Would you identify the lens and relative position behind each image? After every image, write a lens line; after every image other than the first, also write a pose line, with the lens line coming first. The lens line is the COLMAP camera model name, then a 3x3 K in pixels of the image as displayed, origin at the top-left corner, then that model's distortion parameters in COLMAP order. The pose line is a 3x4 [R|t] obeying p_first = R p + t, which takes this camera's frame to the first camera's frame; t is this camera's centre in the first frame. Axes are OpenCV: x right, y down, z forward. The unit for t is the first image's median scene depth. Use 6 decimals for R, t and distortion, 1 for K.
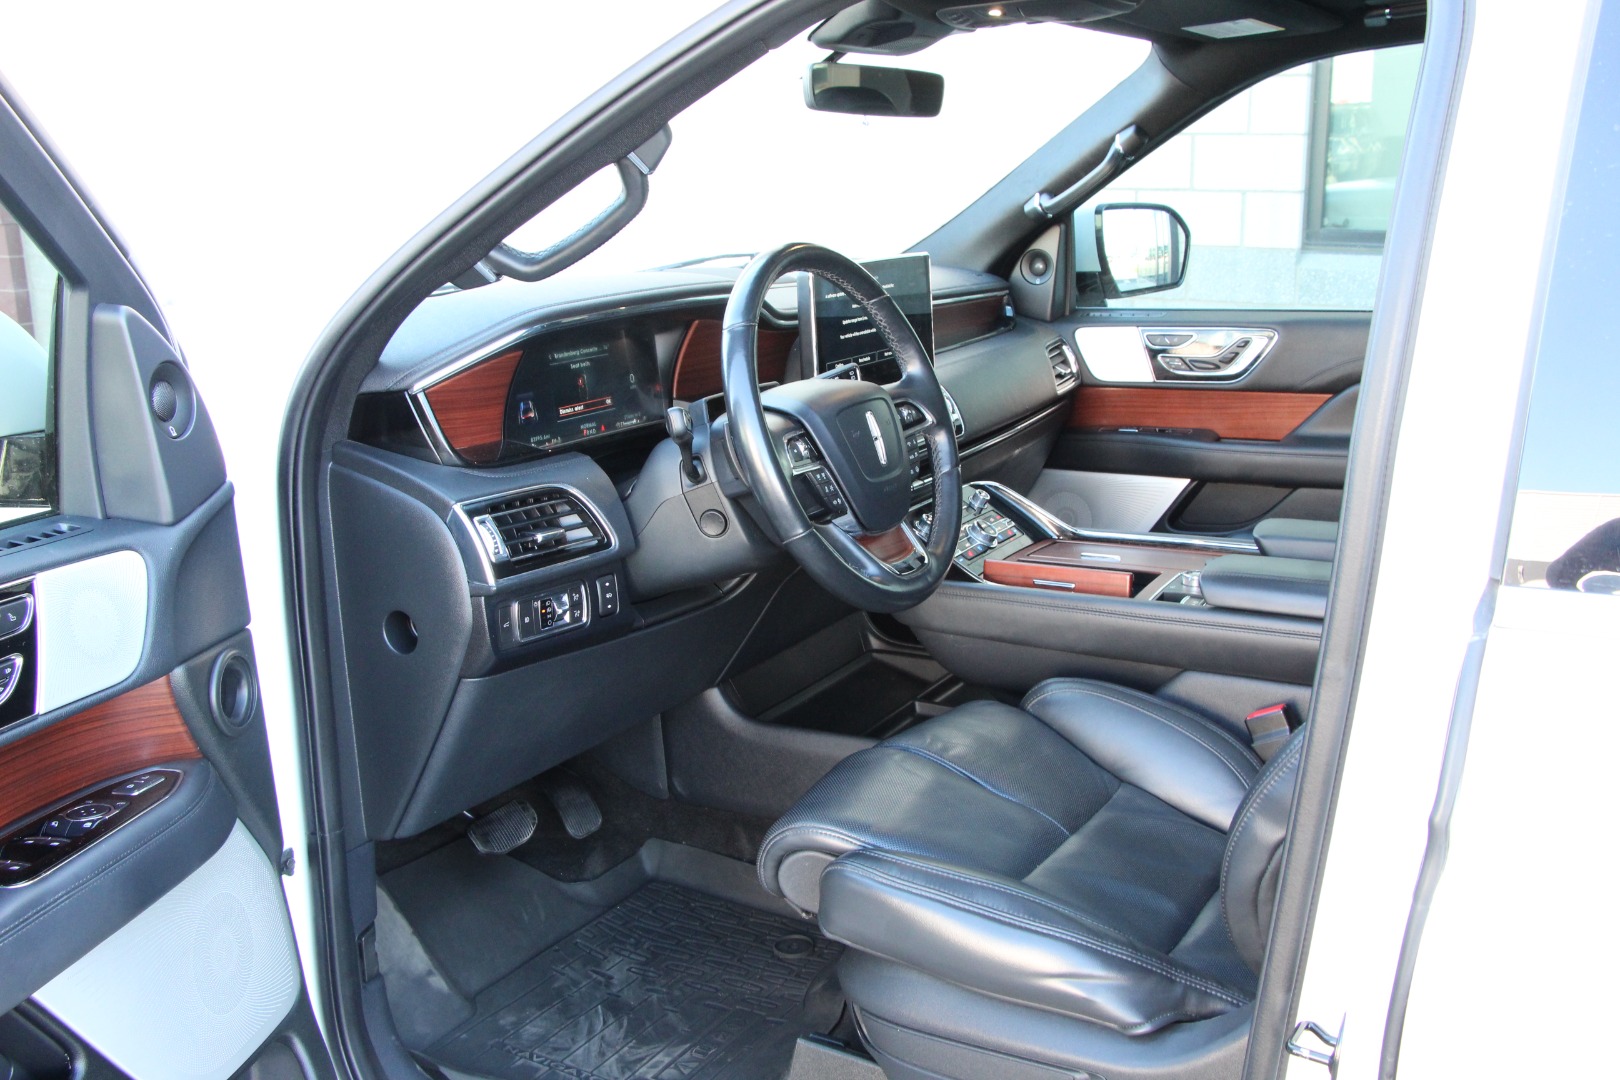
lens RADIAL K [[1601.1, 0, 810.0], [0, 1601.1, 540.0], [0, 0, 1]] dist [-0.127102, 0.148798]
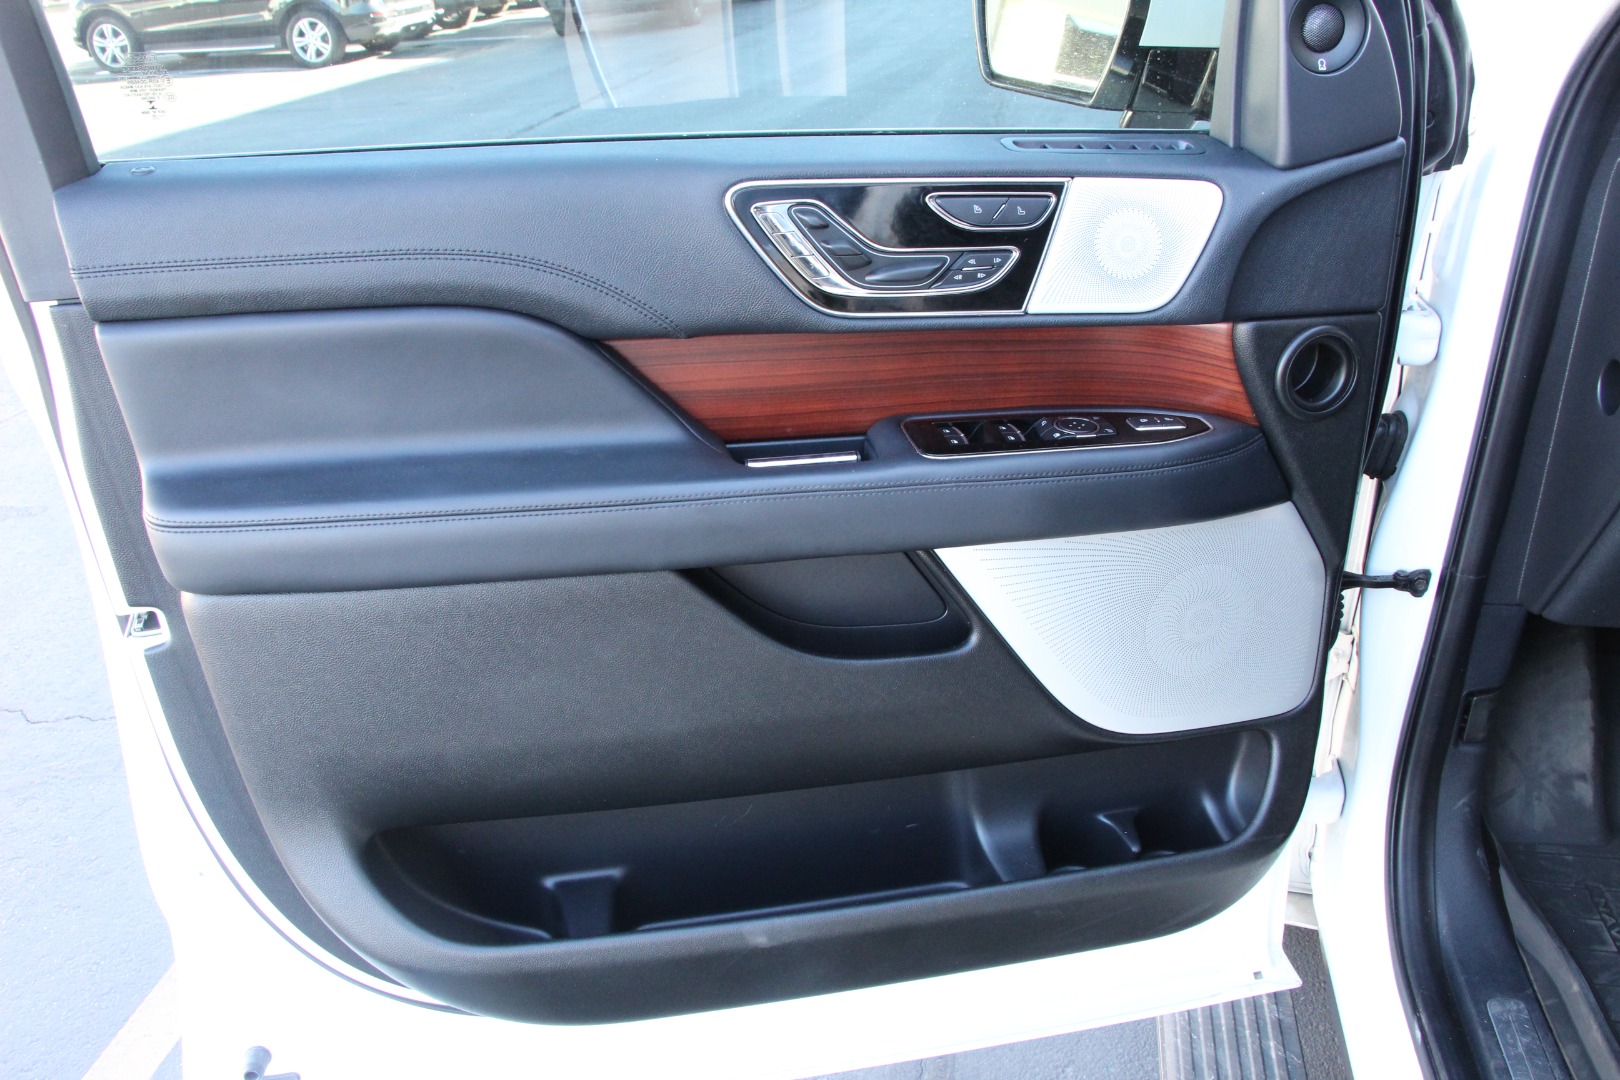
lens RADIAL K [[1301.7, 0, 810.0], [0, 1301.7, 540.0], [0, 0, 1]] dist [-0.187863, 0.151509]
pose [[0.332713, 0.429818, -0.839380, 0.196624], [-0.186055, 0.902513, 0.388398, -0.046739], [0.924492, 0.026946, 0.380248, 0.482718]]
